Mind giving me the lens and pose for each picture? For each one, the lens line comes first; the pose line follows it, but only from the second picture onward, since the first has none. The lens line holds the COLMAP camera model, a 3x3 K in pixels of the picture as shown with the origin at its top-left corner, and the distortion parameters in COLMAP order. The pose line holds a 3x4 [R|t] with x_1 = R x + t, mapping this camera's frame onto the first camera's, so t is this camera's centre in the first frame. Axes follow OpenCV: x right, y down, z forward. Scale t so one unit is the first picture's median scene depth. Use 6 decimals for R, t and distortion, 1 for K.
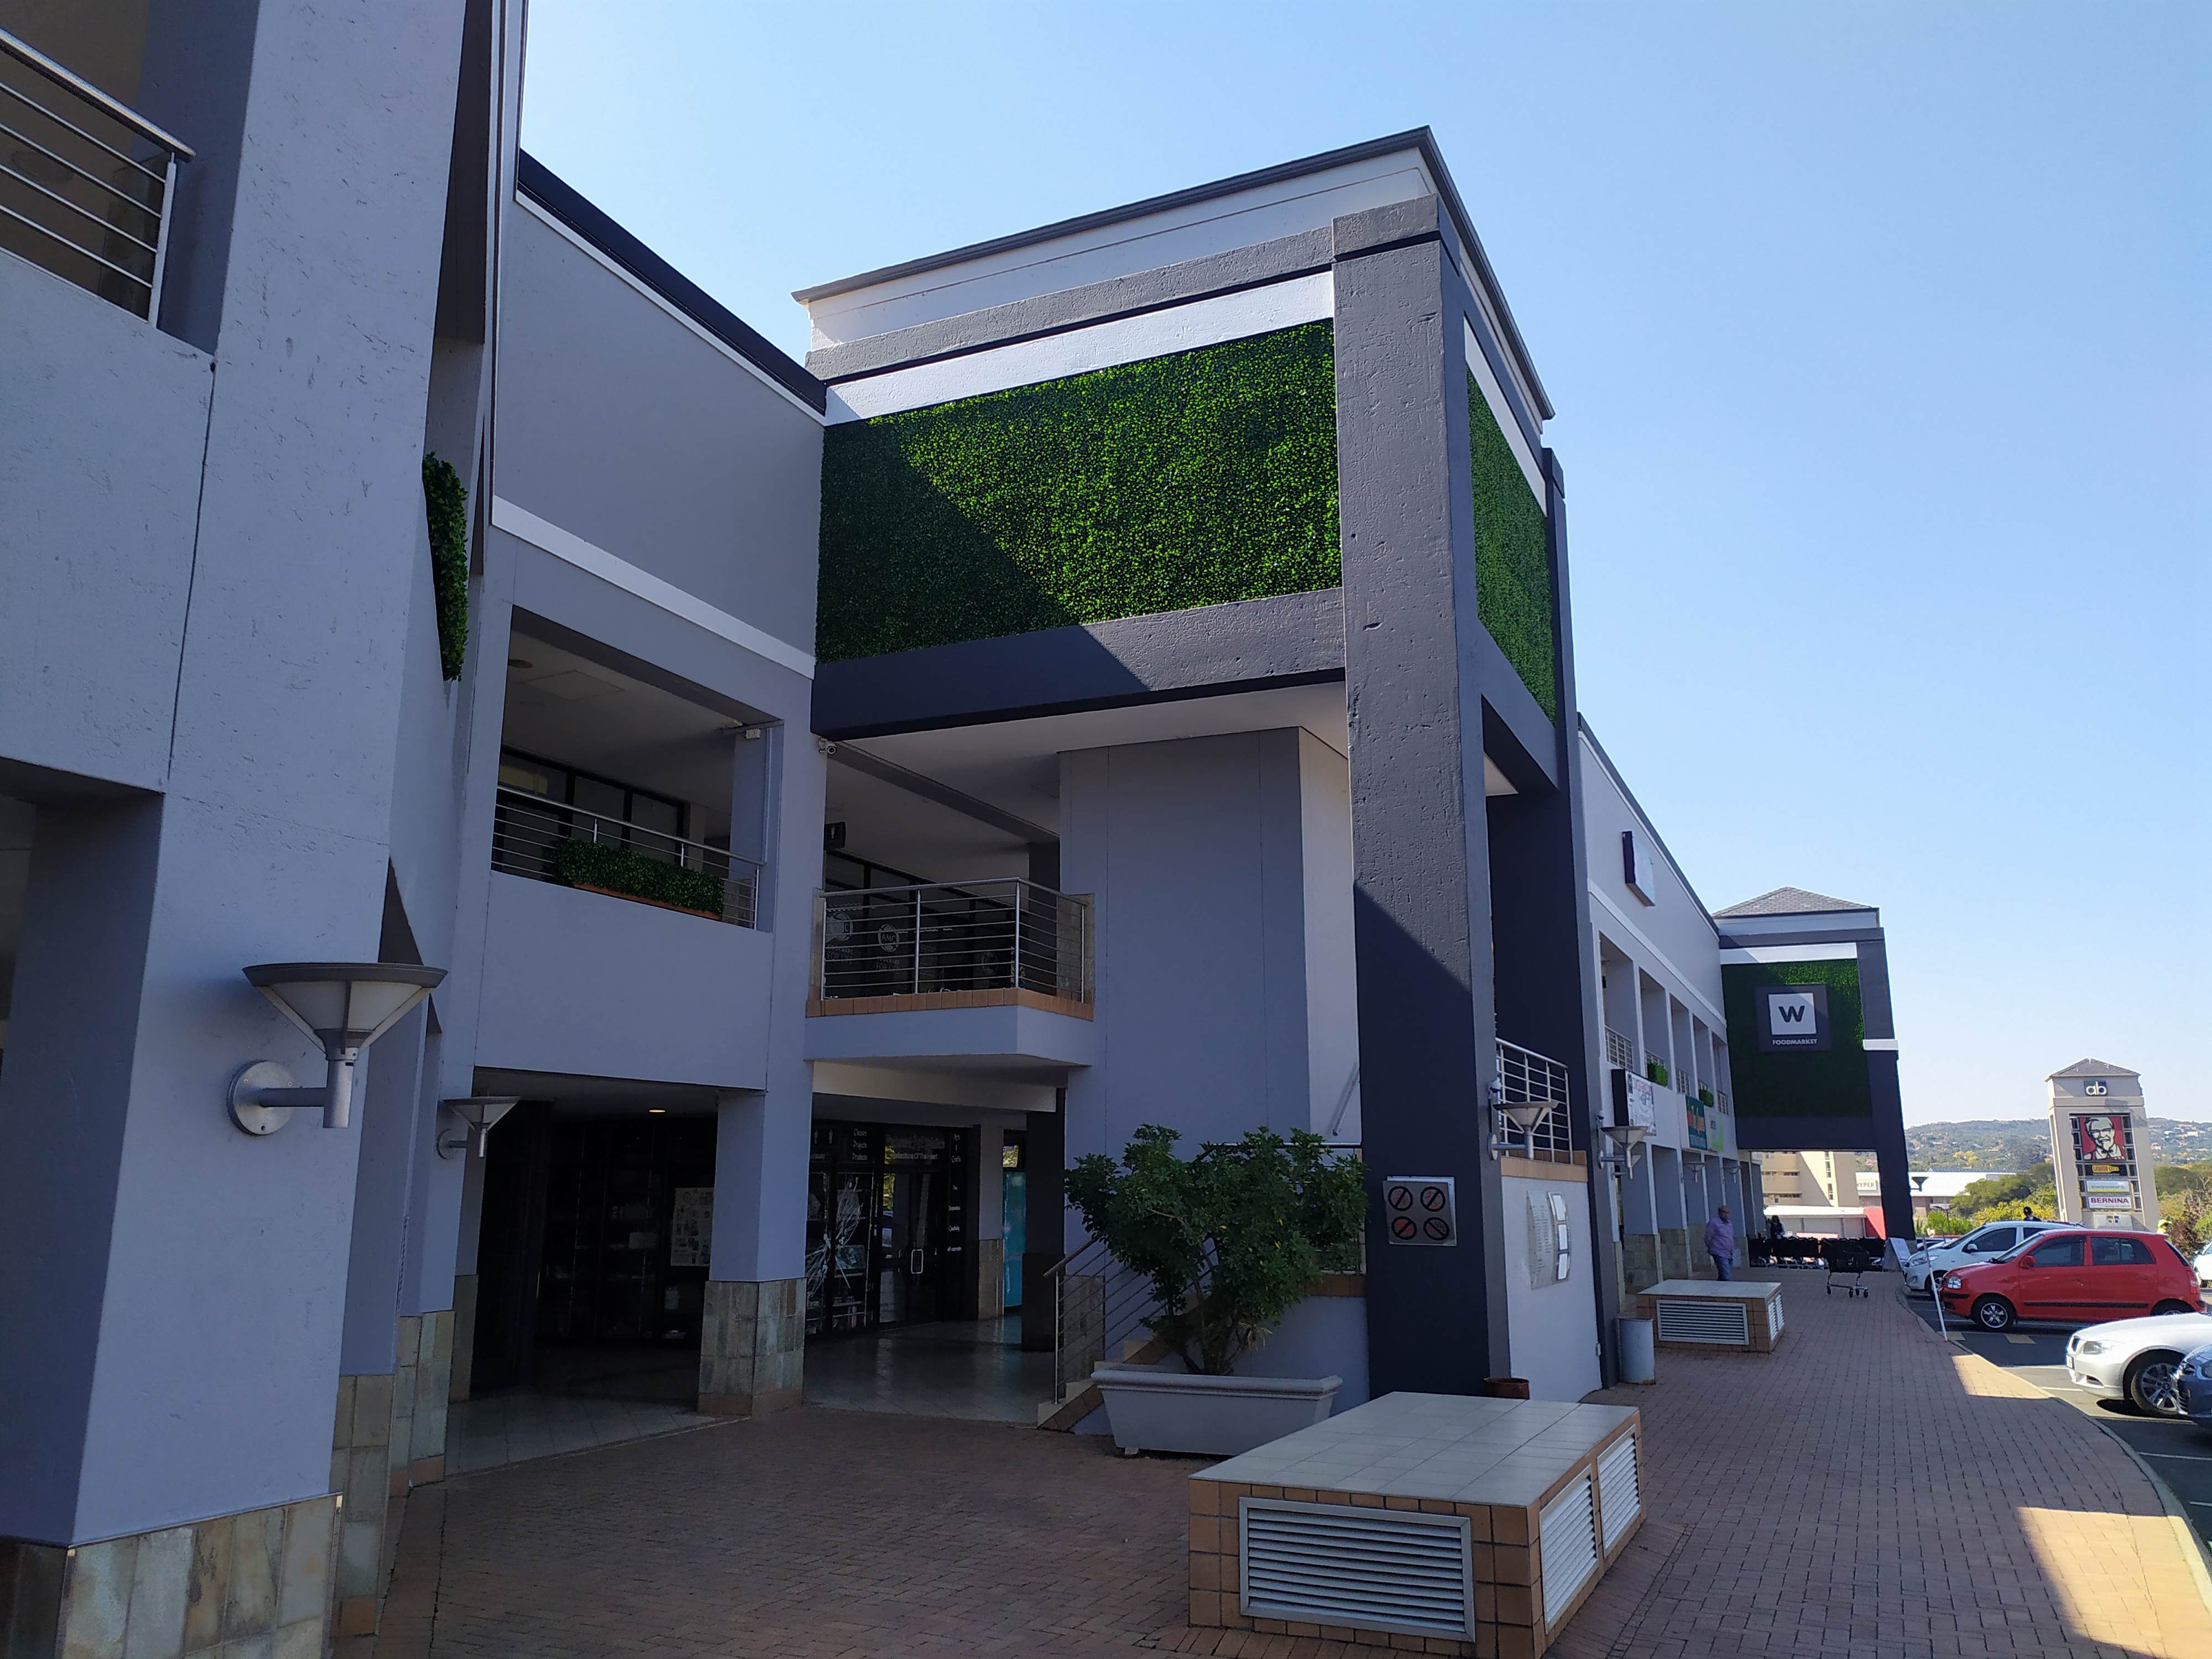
lens RADIAL K [[1648.0, 0, 1106.0], [0, 1648.0, 829.5], [0, 0, 1]] dist [0.033829, -0.038093]
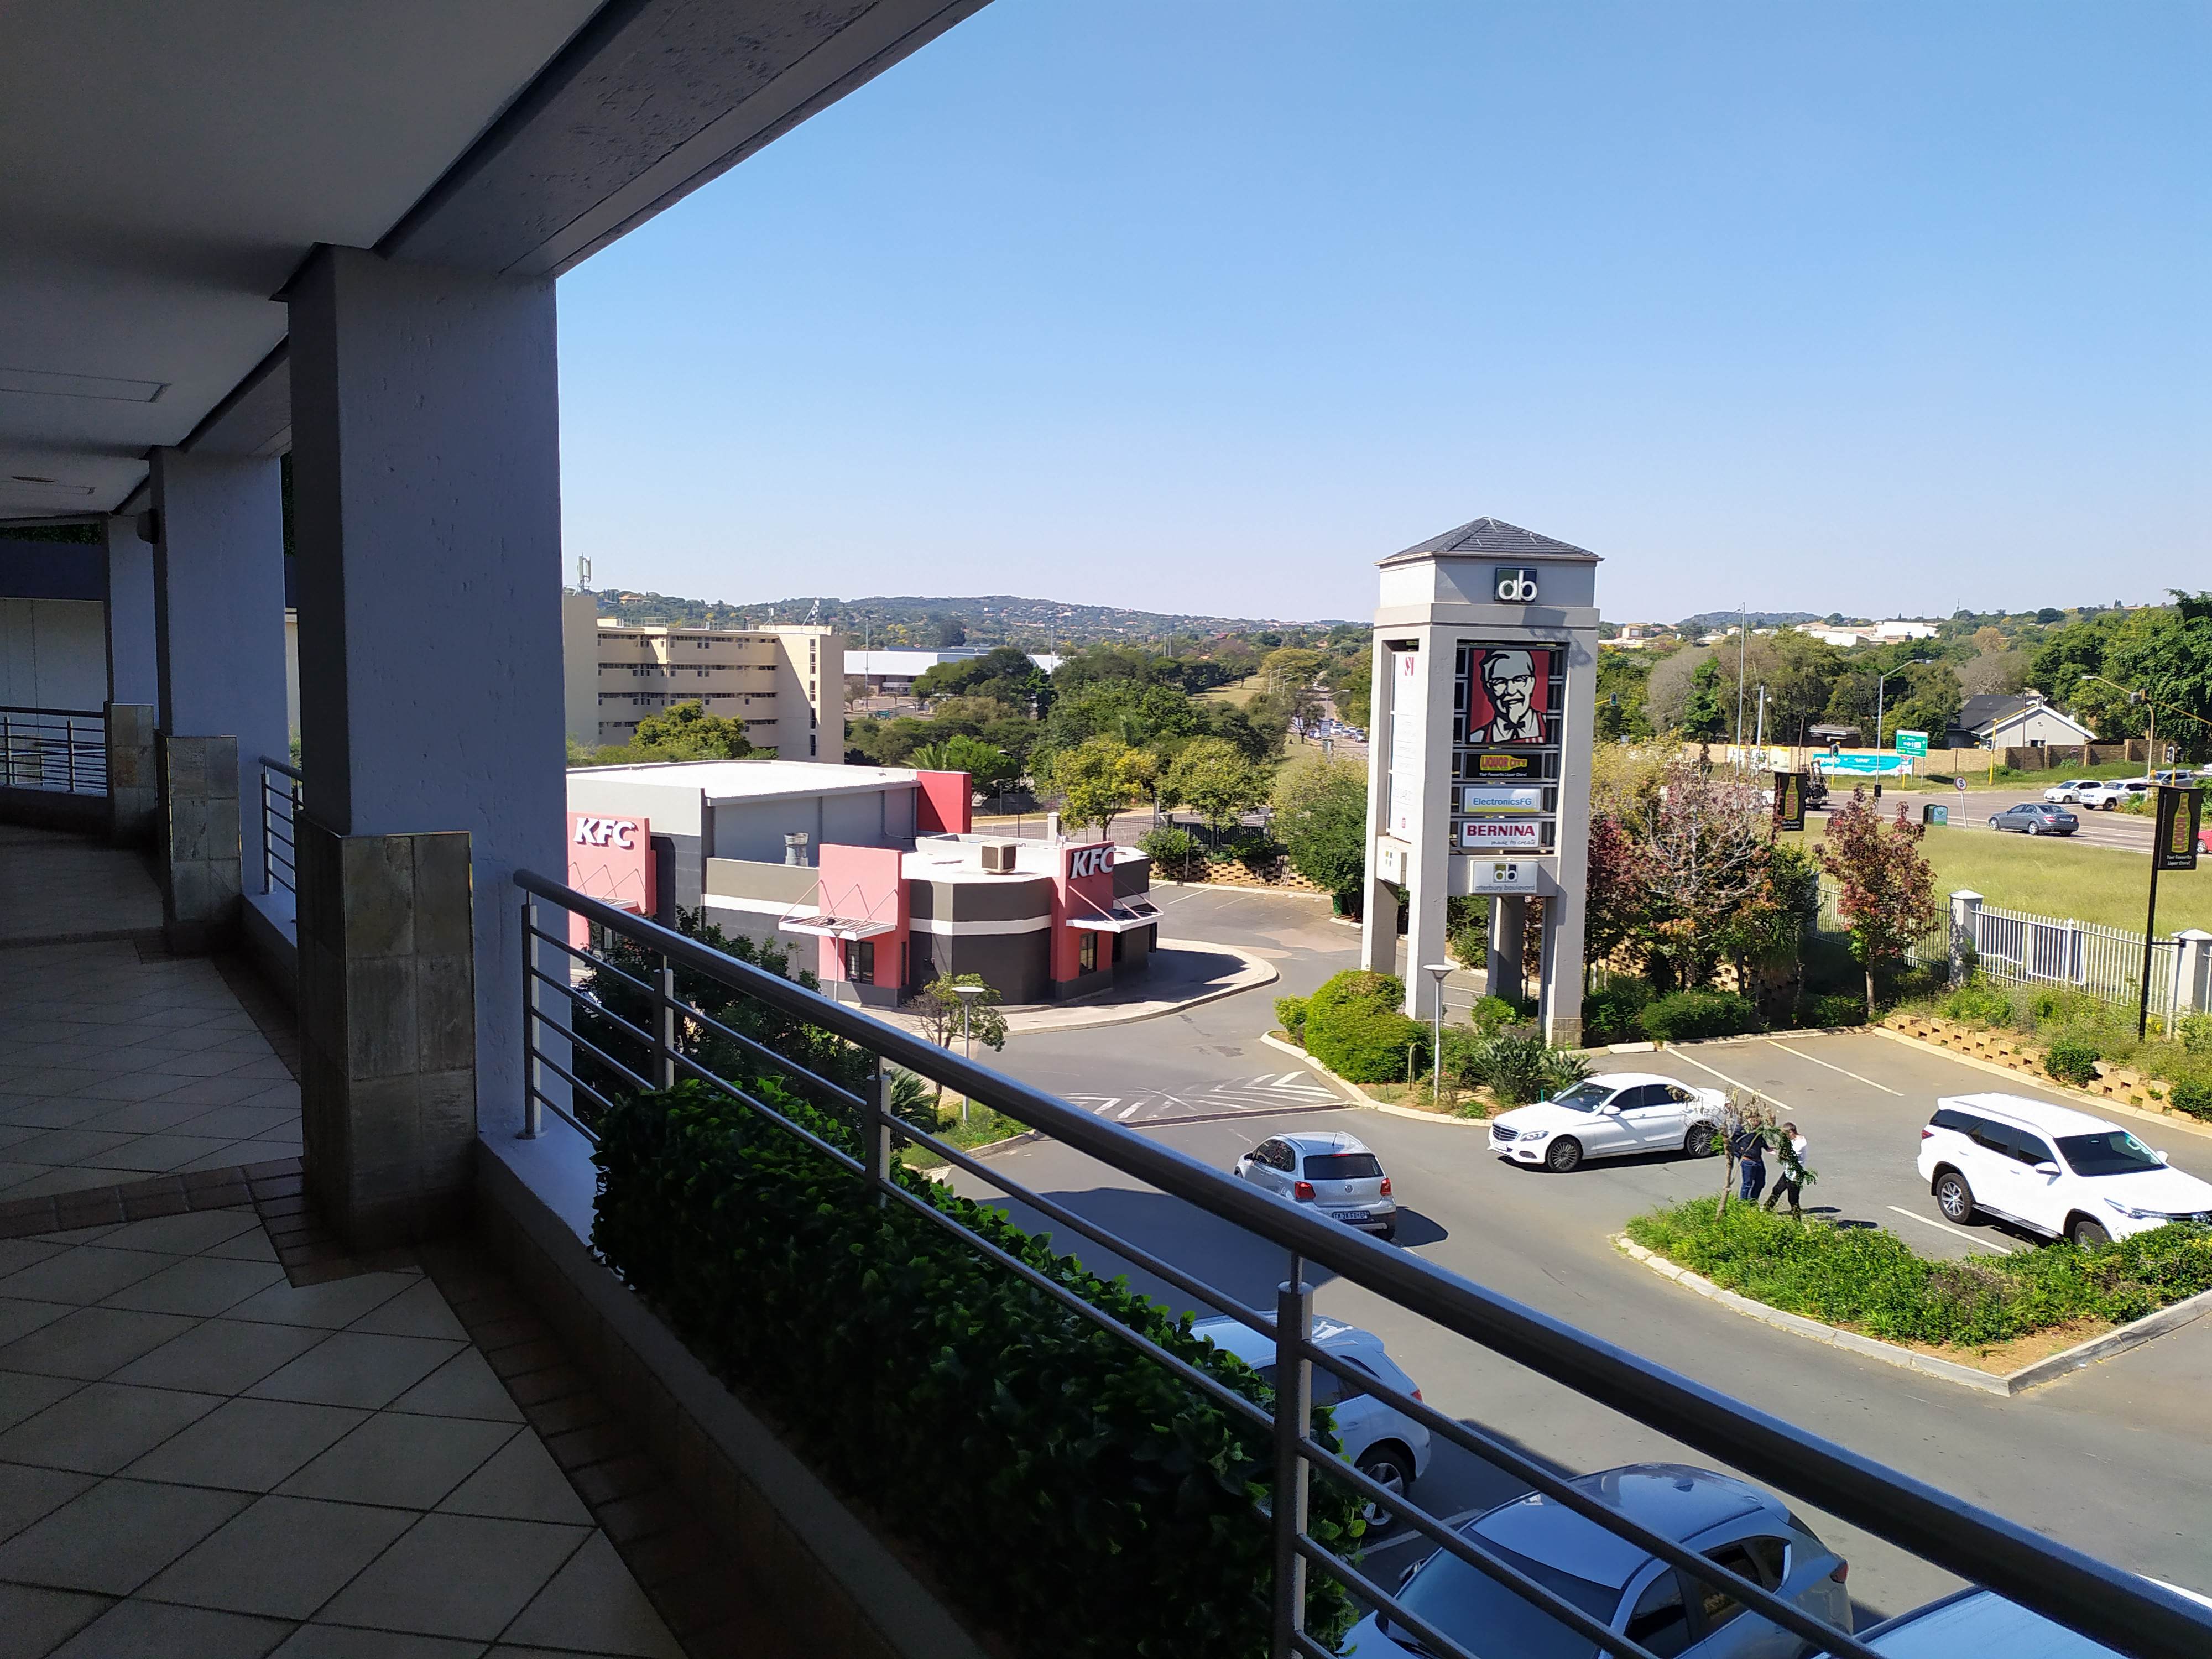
lens RADIAL K [[1648.0, 0, 1106.0], [0, 1648.0, 829.5], [0, 0, 1]] dist [0.033829, -0.038093]
pose [[0.825150, -0.043740, 0.563217, 0.256394], [-0.136608, 0.951958, 0.274070, 0.112370], [-0.548147, -0.303089, 0.779533, 0.698669]]
